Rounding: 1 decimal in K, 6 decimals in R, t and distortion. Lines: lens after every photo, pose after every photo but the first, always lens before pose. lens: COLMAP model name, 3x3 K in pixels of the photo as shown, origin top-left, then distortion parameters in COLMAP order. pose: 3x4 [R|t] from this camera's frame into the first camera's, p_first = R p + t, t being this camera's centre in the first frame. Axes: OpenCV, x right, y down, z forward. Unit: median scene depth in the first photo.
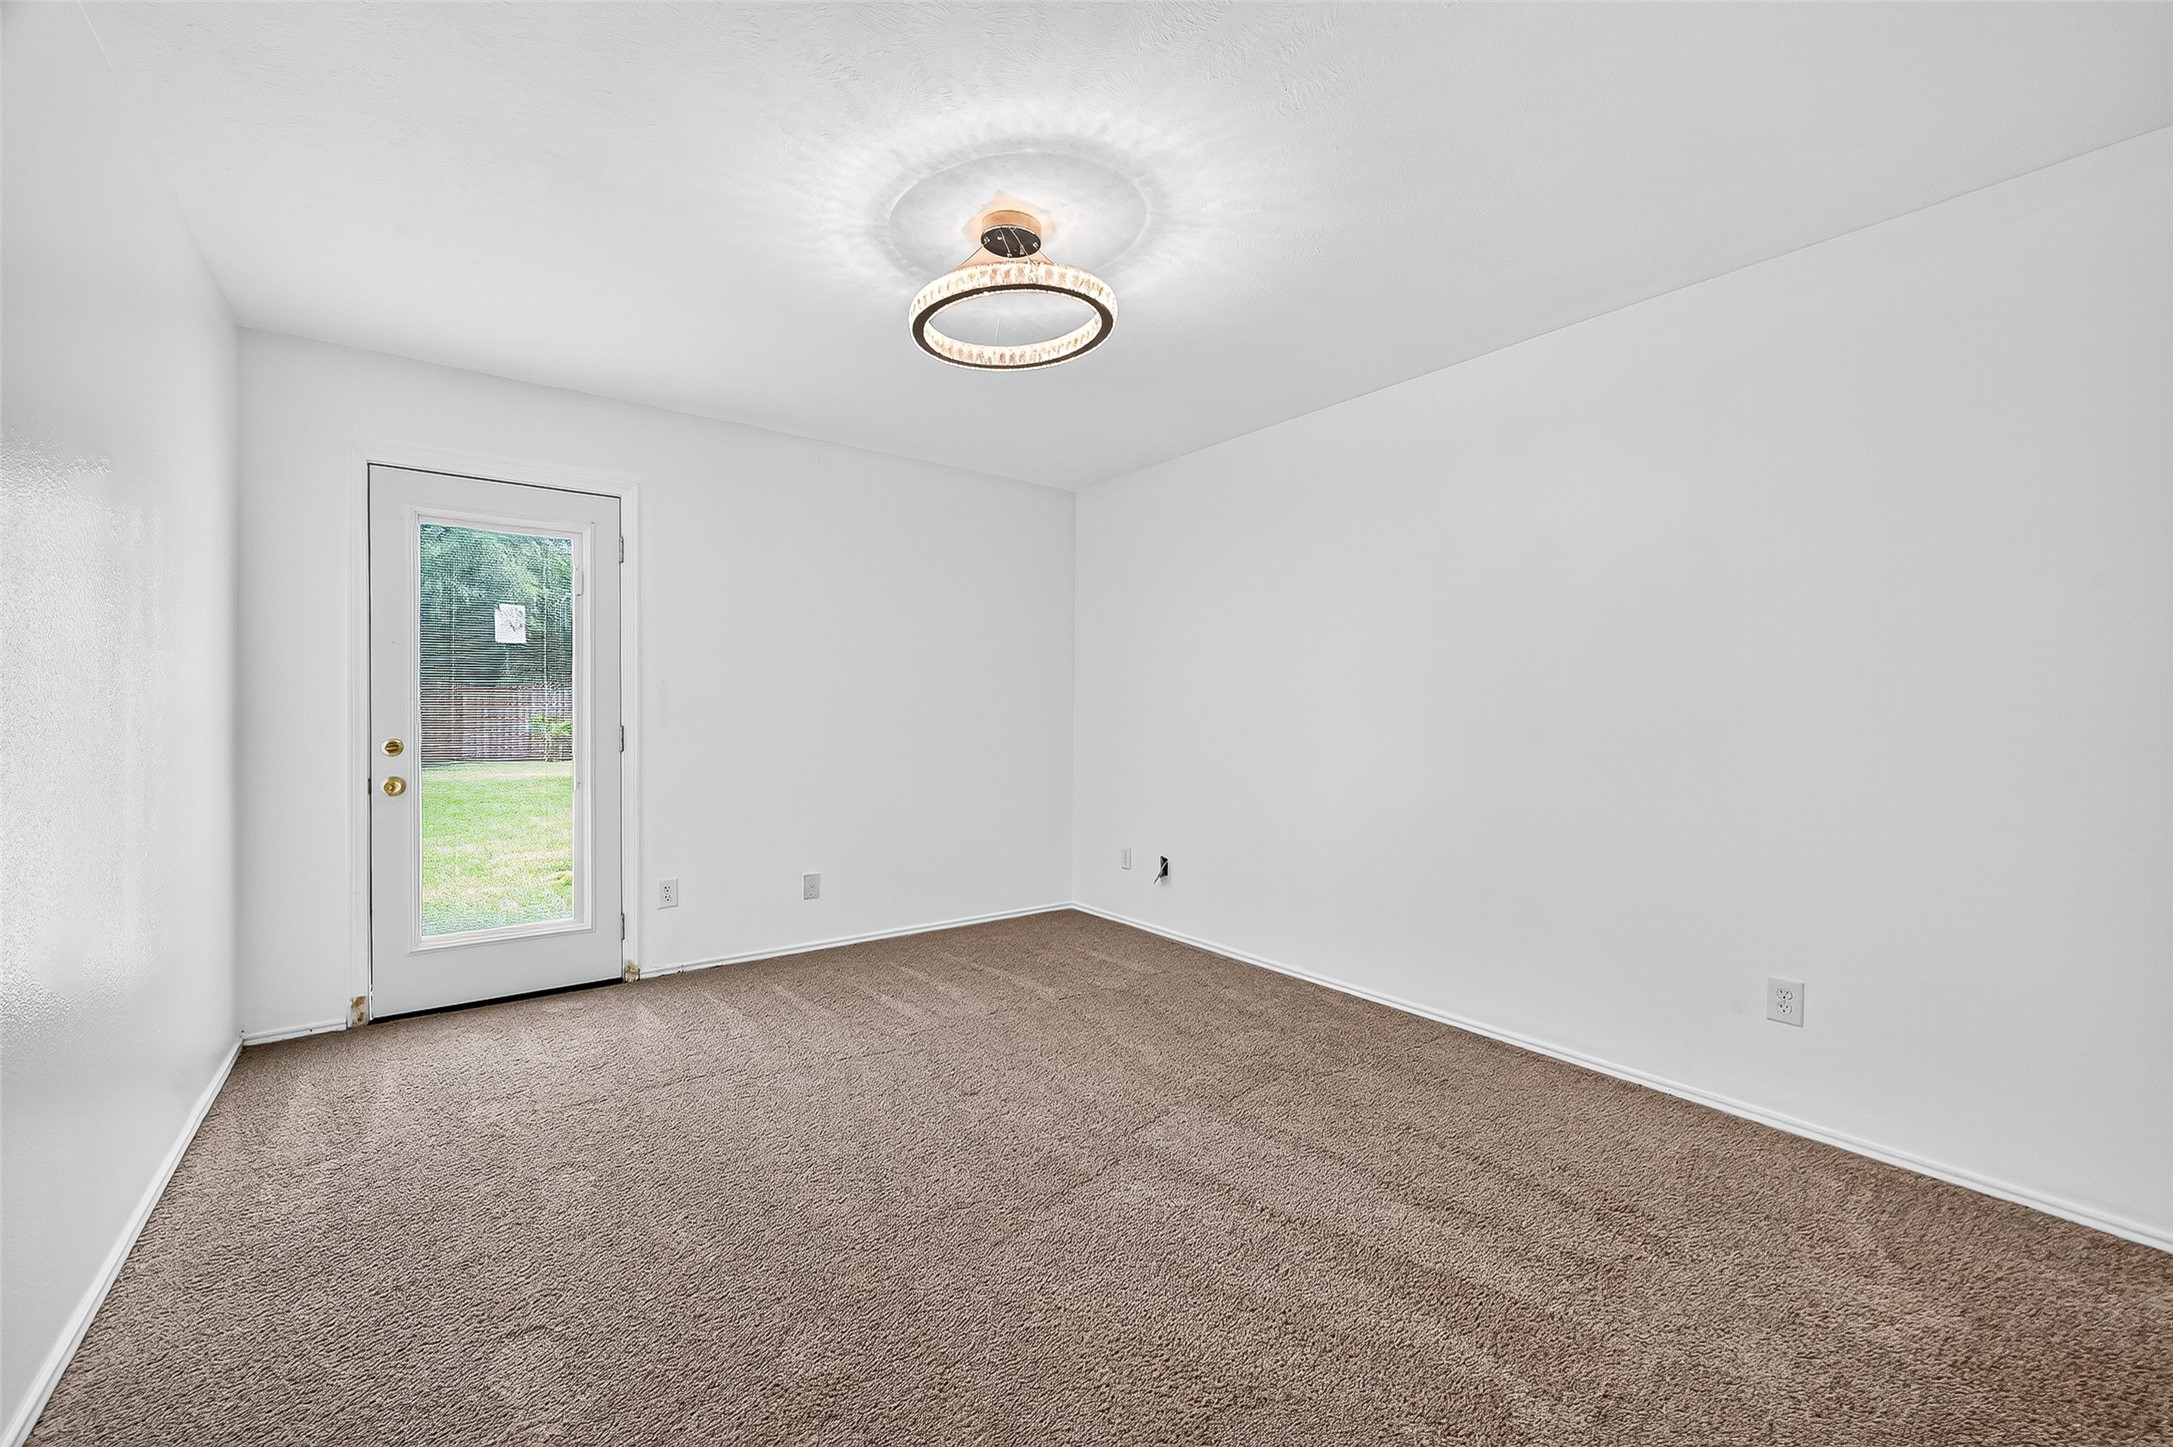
lens RADIAL K [[874.7, 0, 1087.1], [0, 874.7, 709.4], [0, 0, 1]] dist [0.000594, -0.000183]
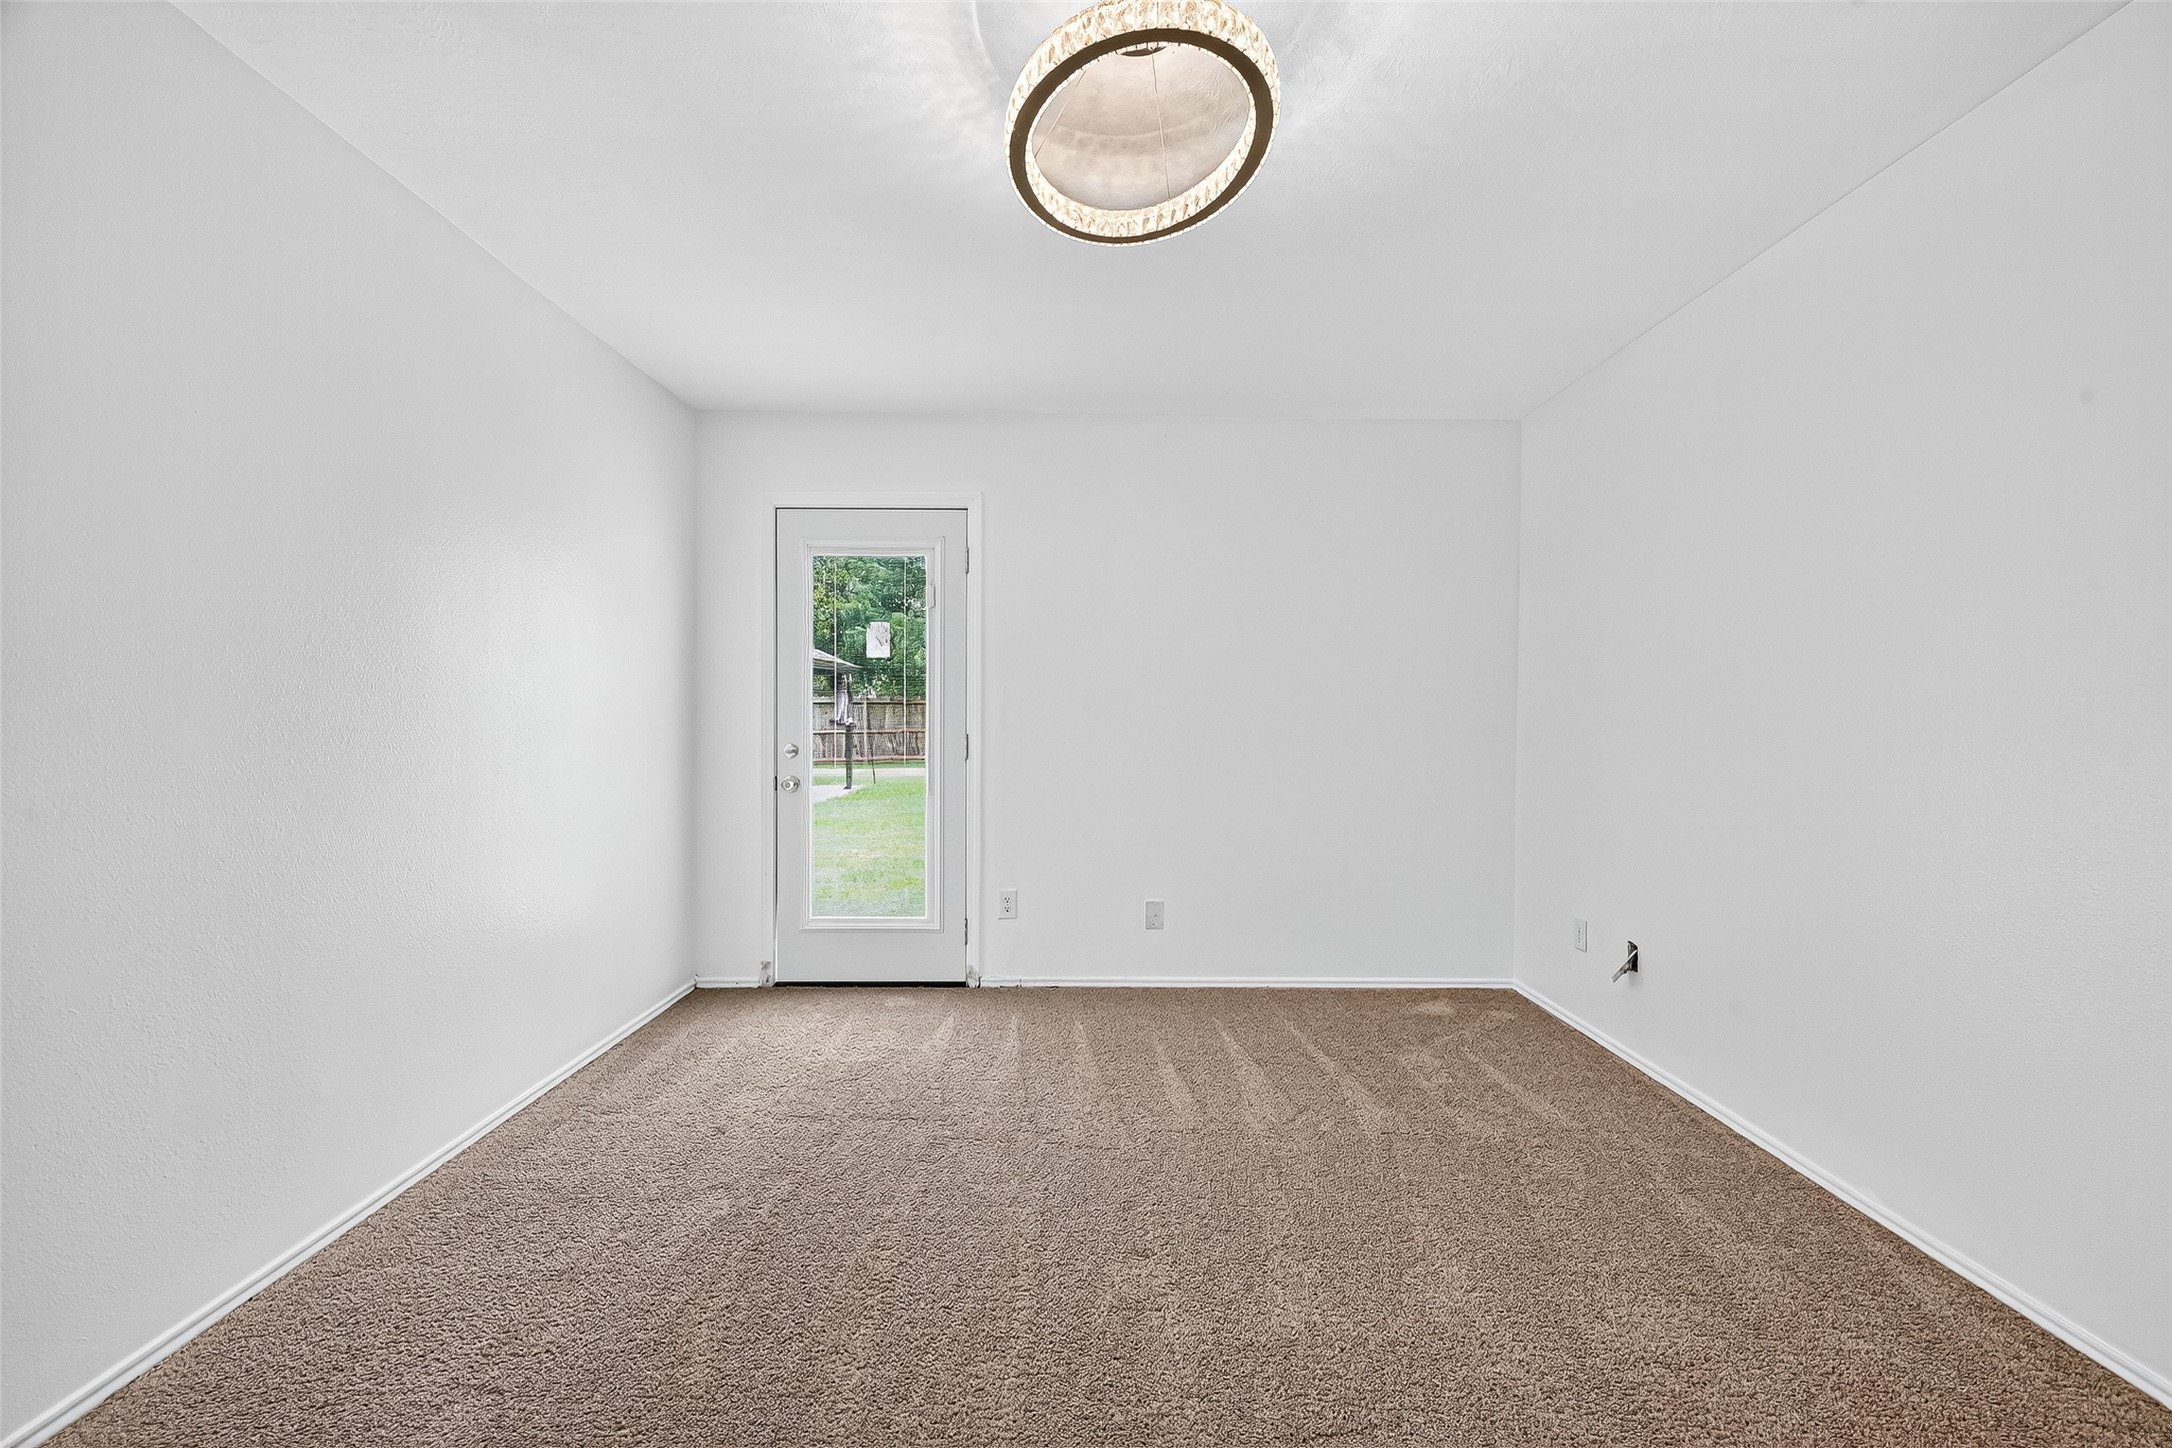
lens RADIAL K [[857.5, 0, 1086.0], [0, 857.5, 724.0], [0, 0, 1]] dist [0.000314, -0.000058]
pose [[0.795413, 0.003108, -0.606060, 0.187510], [0.002312, 0.999964, 0.008162, -0.000844], [0.606063, -0.007893, 0.795377, 0.304543]]
